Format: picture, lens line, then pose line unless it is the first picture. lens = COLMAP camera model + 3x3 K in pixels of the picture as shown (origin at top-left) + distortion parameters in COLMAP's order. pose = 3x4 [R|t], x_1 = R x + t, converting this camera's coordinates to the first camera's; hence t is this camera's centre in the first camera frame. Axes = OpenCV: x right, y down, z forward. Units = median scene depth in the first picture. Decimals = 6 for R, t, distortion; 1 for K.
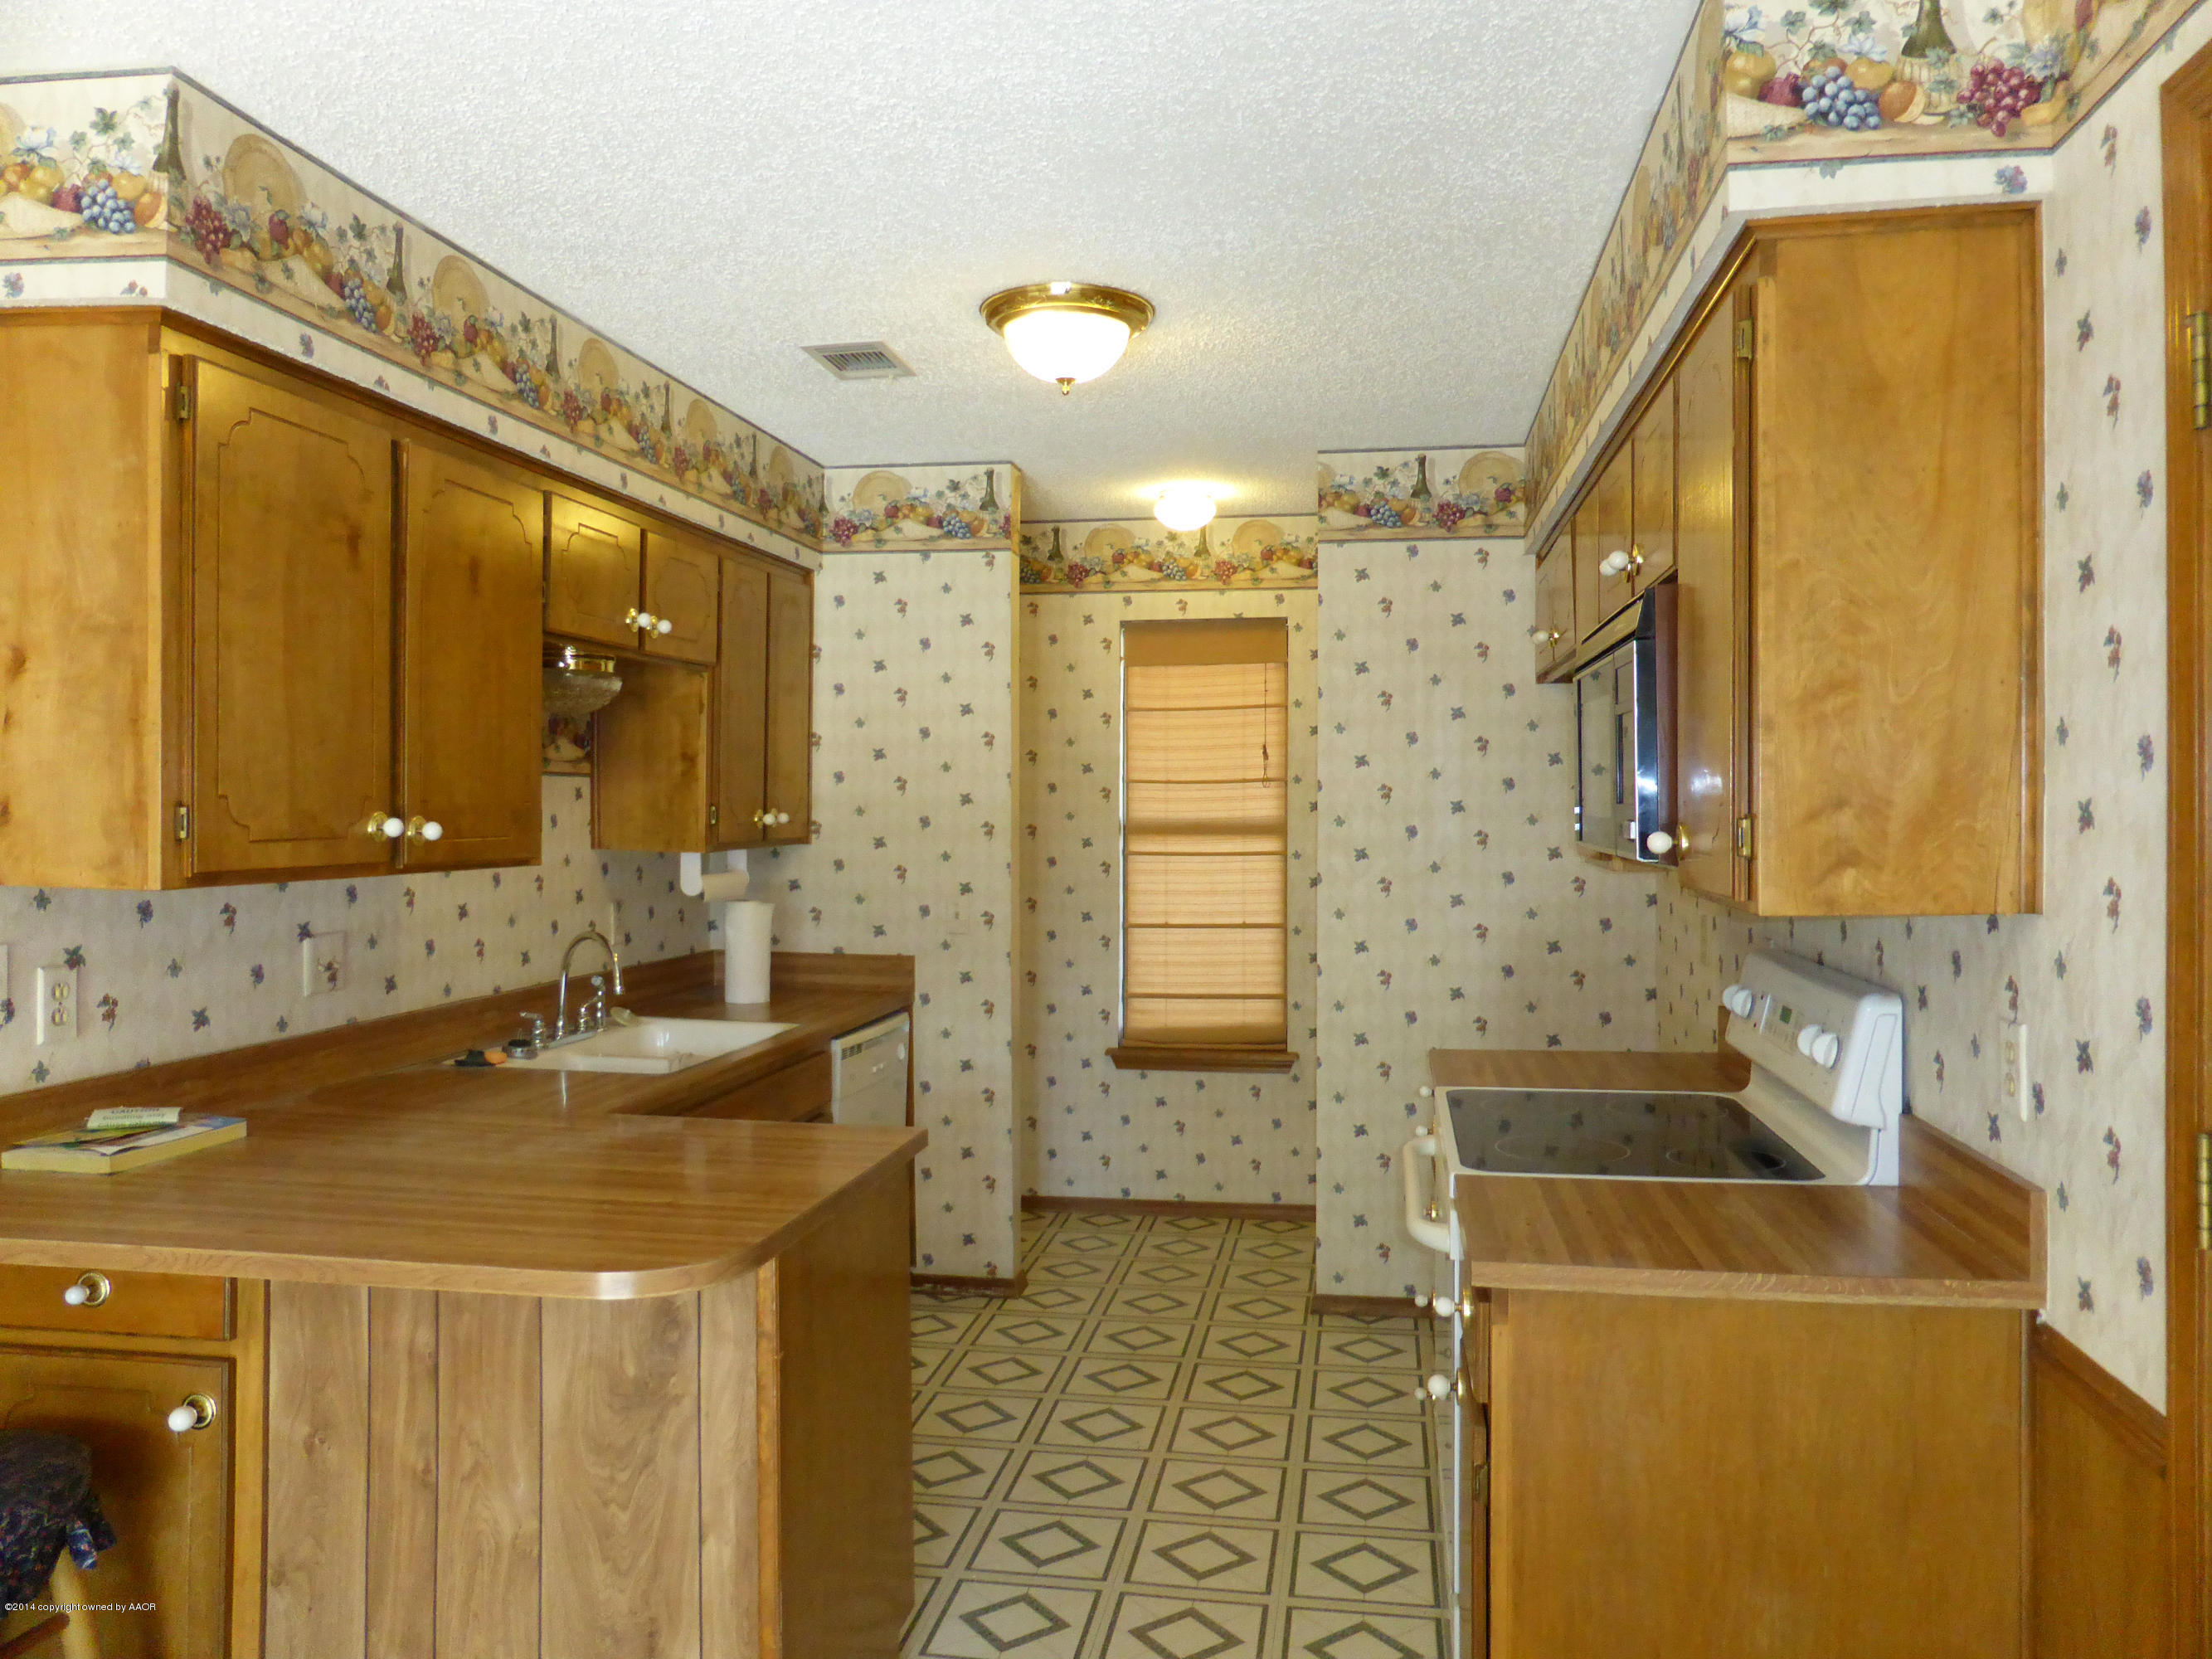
lens RADIAL K [[1570.3, 0, 1115.0], [0, 1570.3, 817.3], [0, 0, 1]] dist [-0.069036, 0.044477]
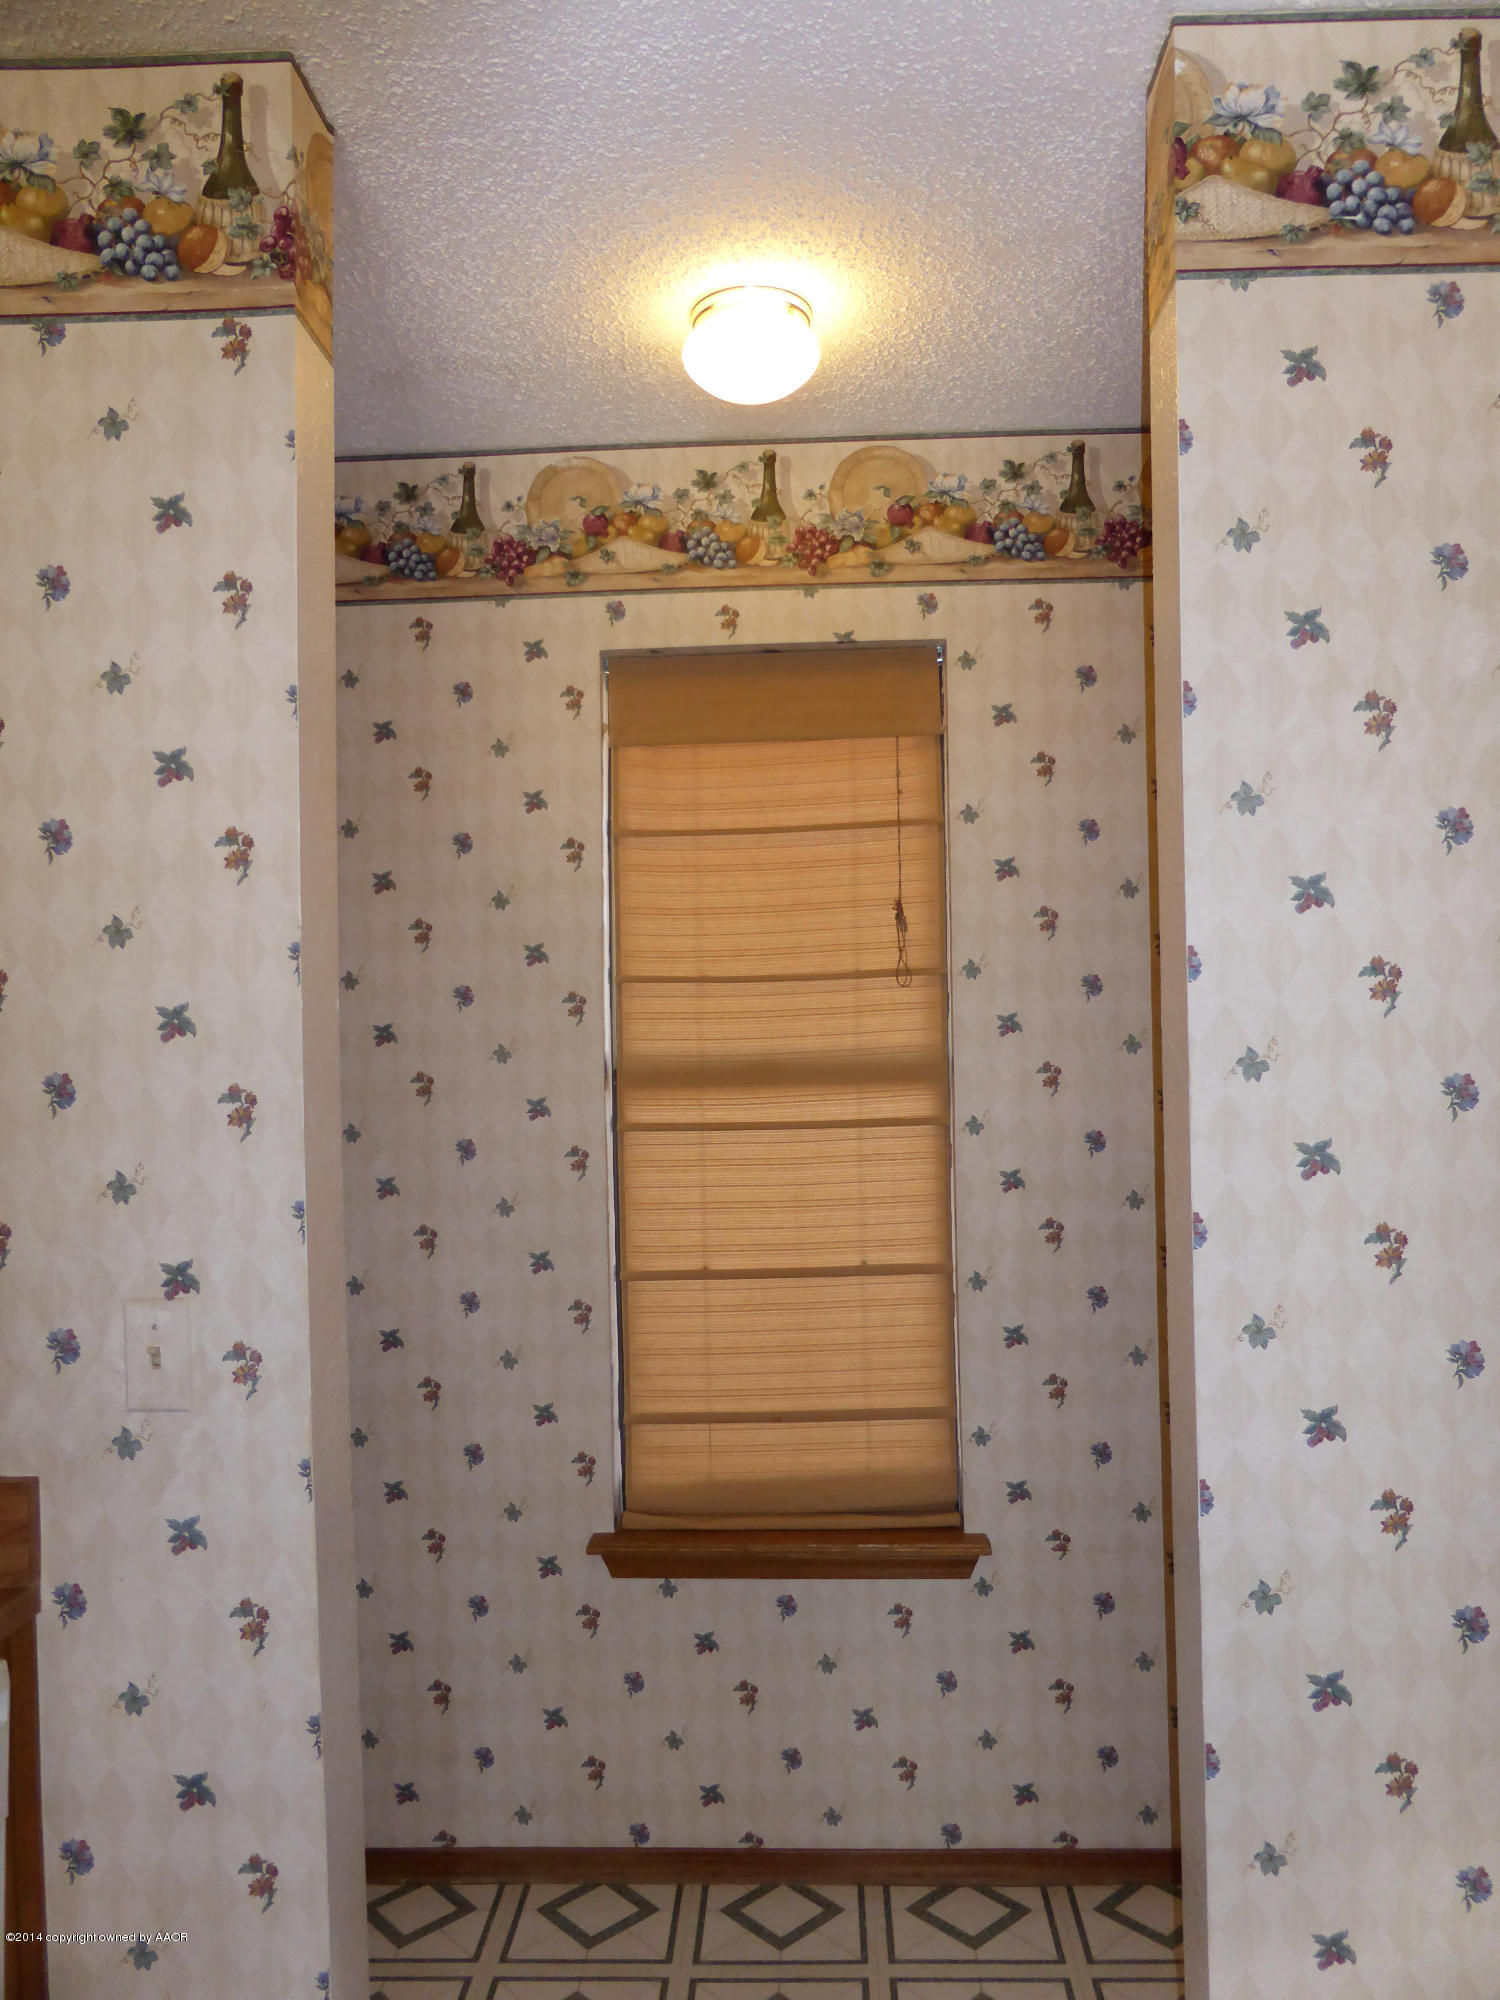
lens RADIAL K [[1419.7, 0, 741.2], [0, 1419.7, 995.7], [0, 0, 1]] dist [-0.069036, 0.044477]
pose [[0.992387, -0.016993, 0.121982, -0.008938], [0.016596, 0.999853, 0.004272, -0.019296], [-0.122037, -0.002215, 0.992523, 0.561396]]
